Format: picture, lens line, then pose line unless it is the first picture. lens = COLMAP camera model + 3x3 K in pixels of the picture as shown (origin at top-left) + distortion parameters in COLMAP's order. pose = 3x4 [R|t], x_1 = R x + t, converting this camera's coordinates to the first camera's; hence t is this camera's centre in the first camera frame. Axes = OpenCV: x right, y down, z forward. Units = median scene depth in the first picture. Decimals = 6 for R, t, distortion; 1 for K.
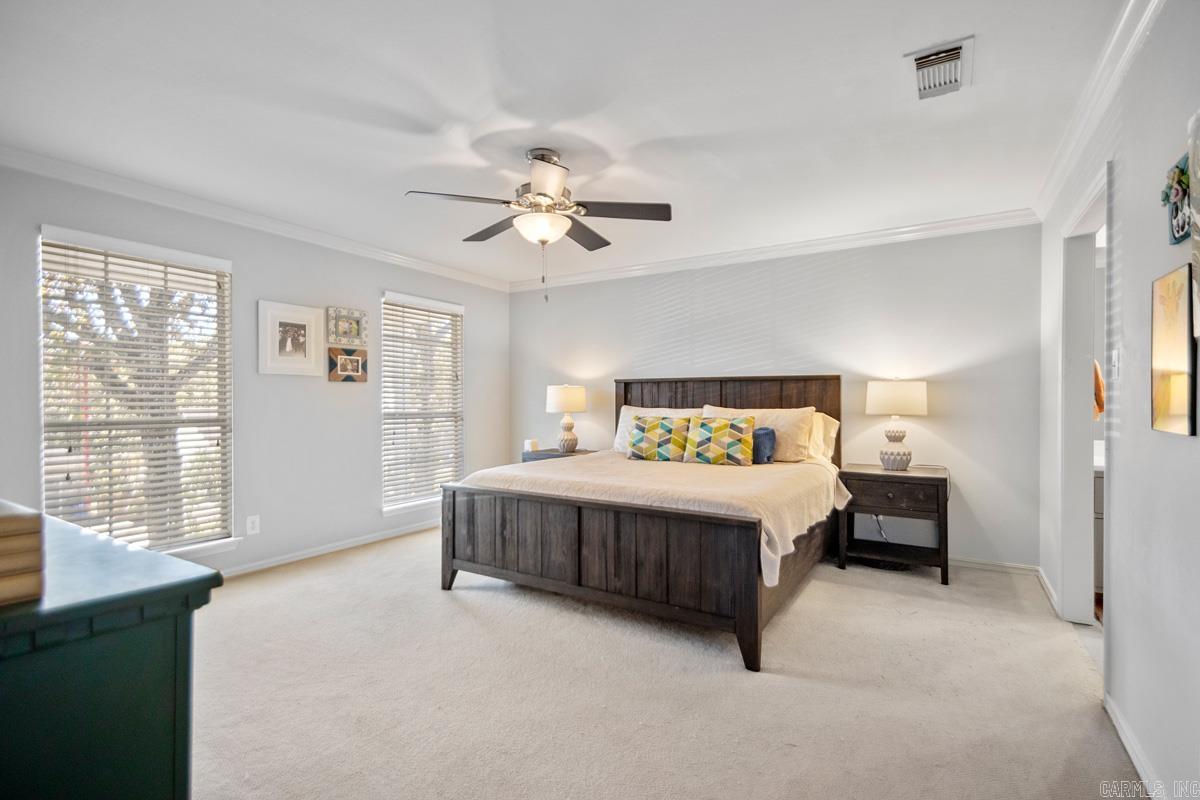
lens RADIAL K [[550.2, 0, 610.6], [0, 550.2, 402.3], [0, 0, 1]] dist [0.028613, -0.019872]
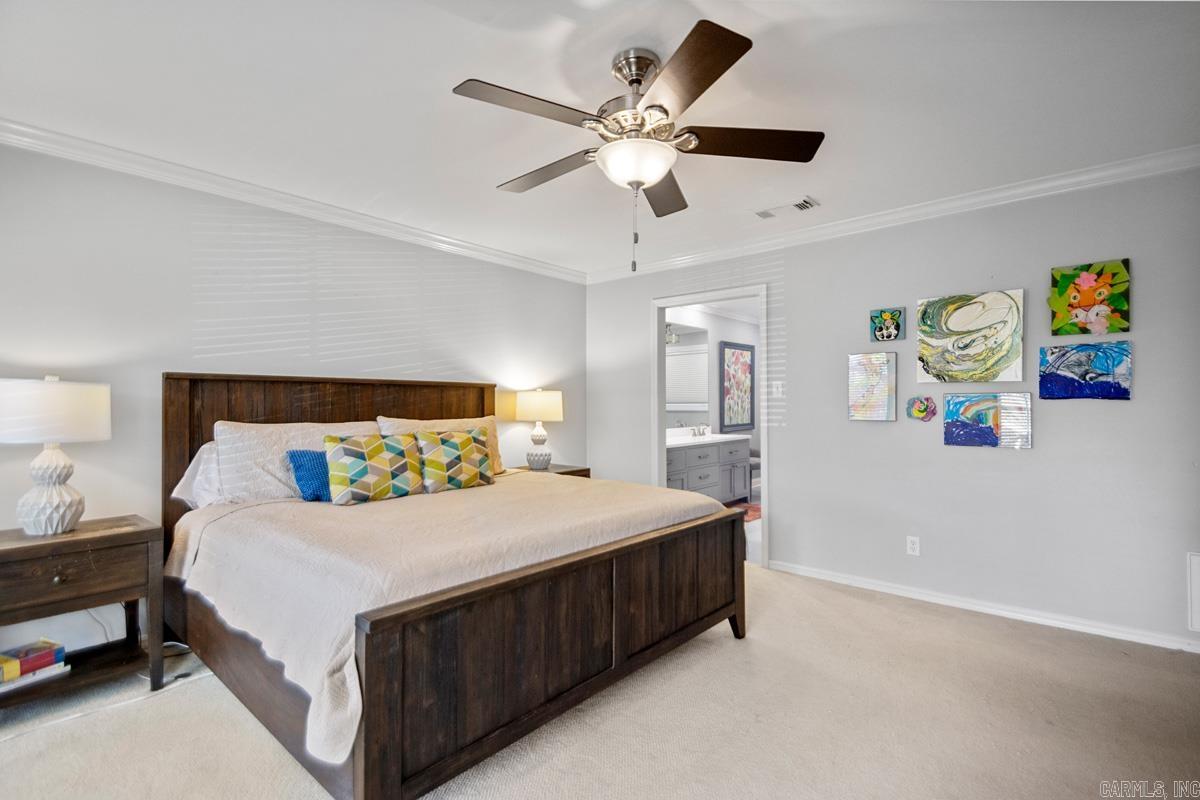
lens RADIAL K [[550.2, 0, 607.3], [0, 550.2, 396.0], [0, 0, 1]] dist [0.028613, -0.019872]
pose [[0.176796, 0.016531, 0.984109, -0.552105], [0.014639, 0.999704, -0.019422, -0.004462], [-0.984139, 0.017840, 0.176501, 0.616391]]
